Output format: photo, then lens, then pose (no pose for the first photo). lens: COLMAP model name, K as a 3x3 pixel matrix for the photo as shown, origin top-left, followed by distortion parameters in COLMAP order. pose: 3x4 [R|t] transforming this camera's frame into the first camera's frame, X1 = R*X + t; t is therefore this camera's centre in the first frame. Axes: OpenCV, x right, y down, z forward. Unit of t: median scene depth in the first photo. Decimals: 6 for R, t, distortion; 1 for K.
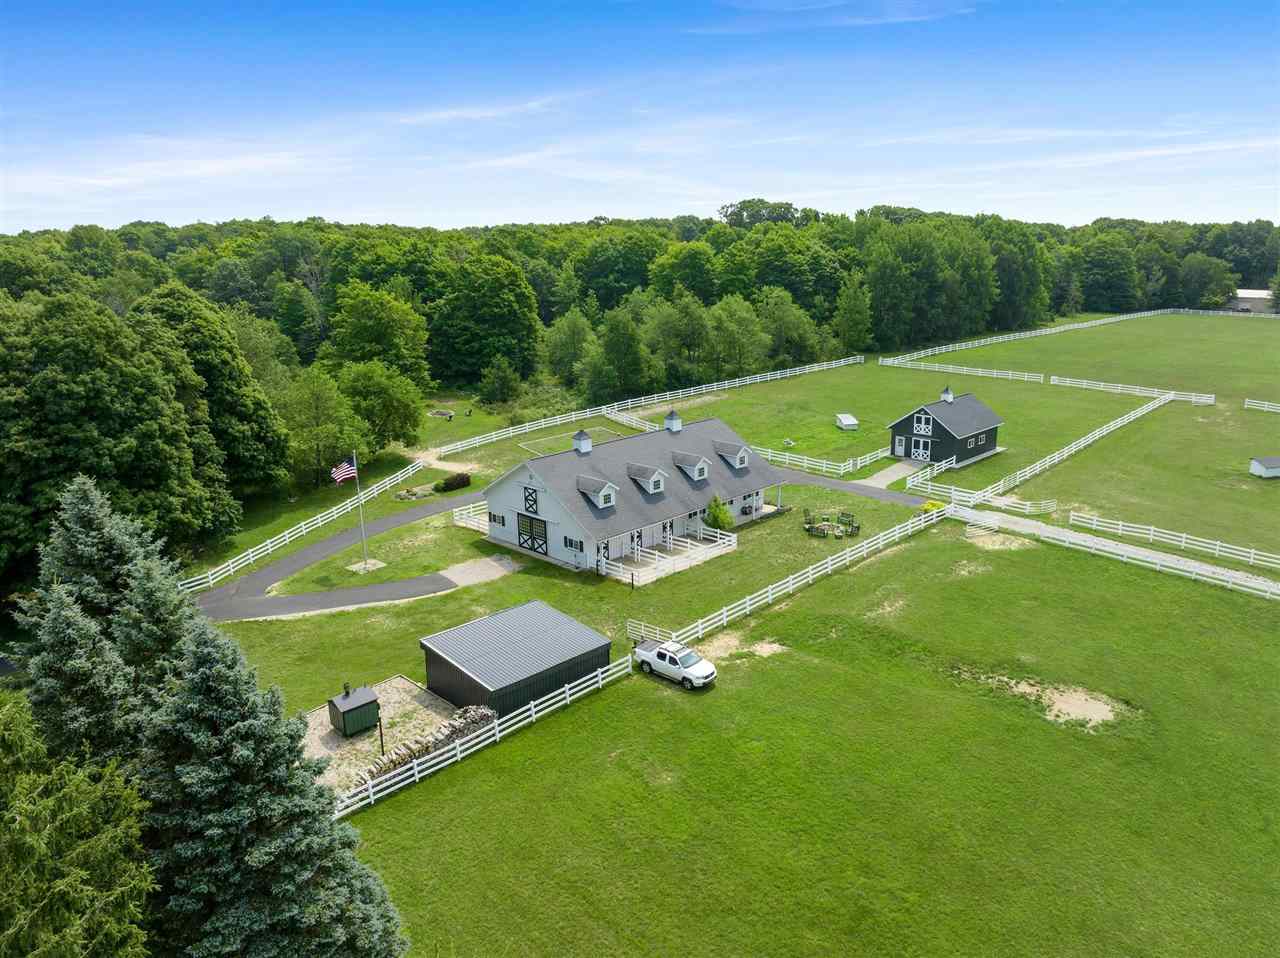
lens RADIAL K [[892.2, 0, 640.0], [0, 892.2, 479.0], [0, 0, 1]] dist [-0.029781, 0.001777]
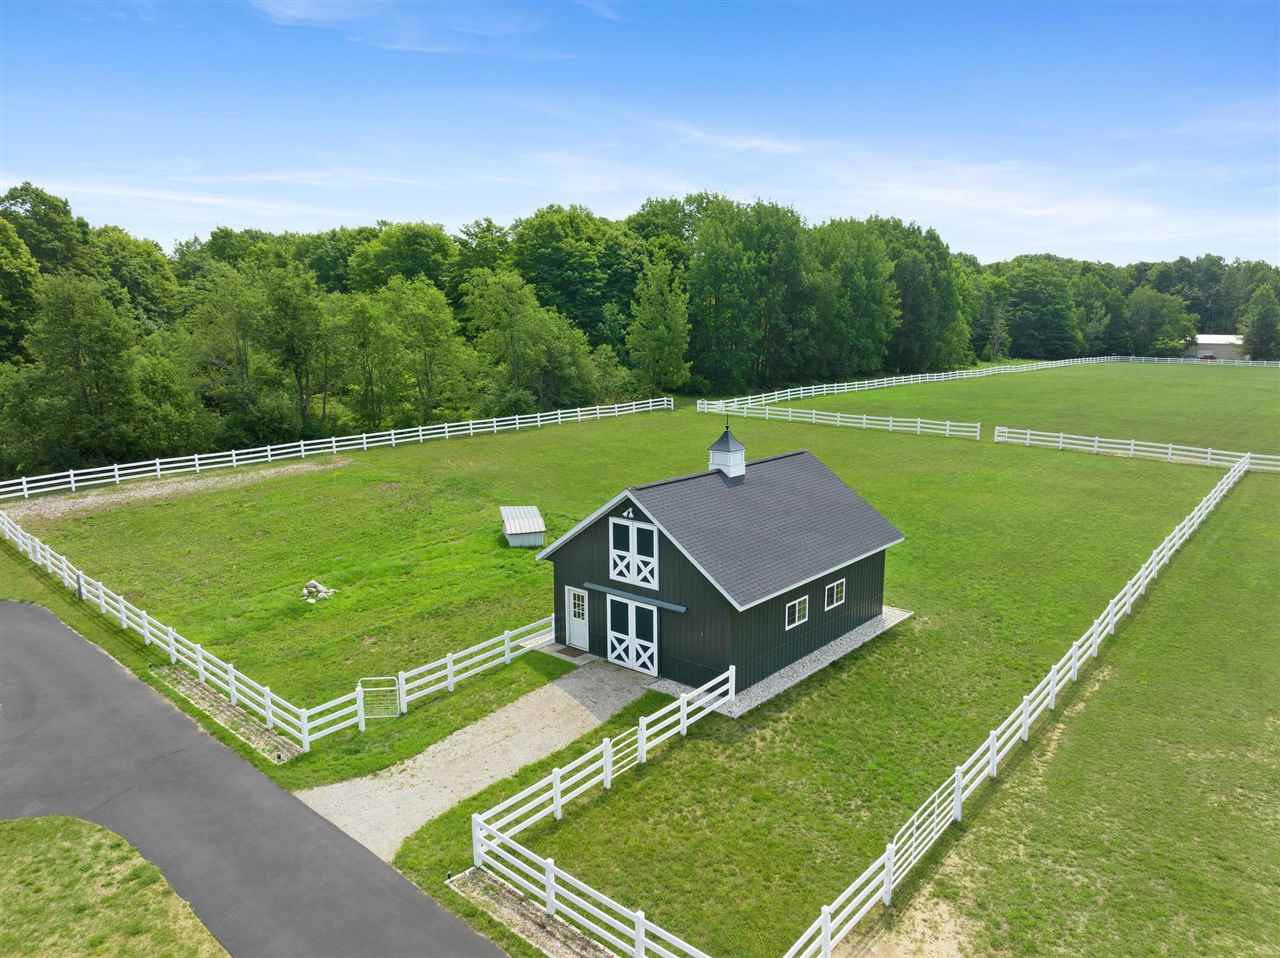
lens RADIAL K [[892.2, 0, 640.0], [0, 892.2, 479.0], [0, 0, 1]] dist [-0.029781, 0.001777]
pose [[0.996173, 0.001130, 0.087401, 0.169912], [0.006102, 0.996577, -0.082443, -0.035288], [-0.087195, 0.082660, 0.992756, 0.405768]]
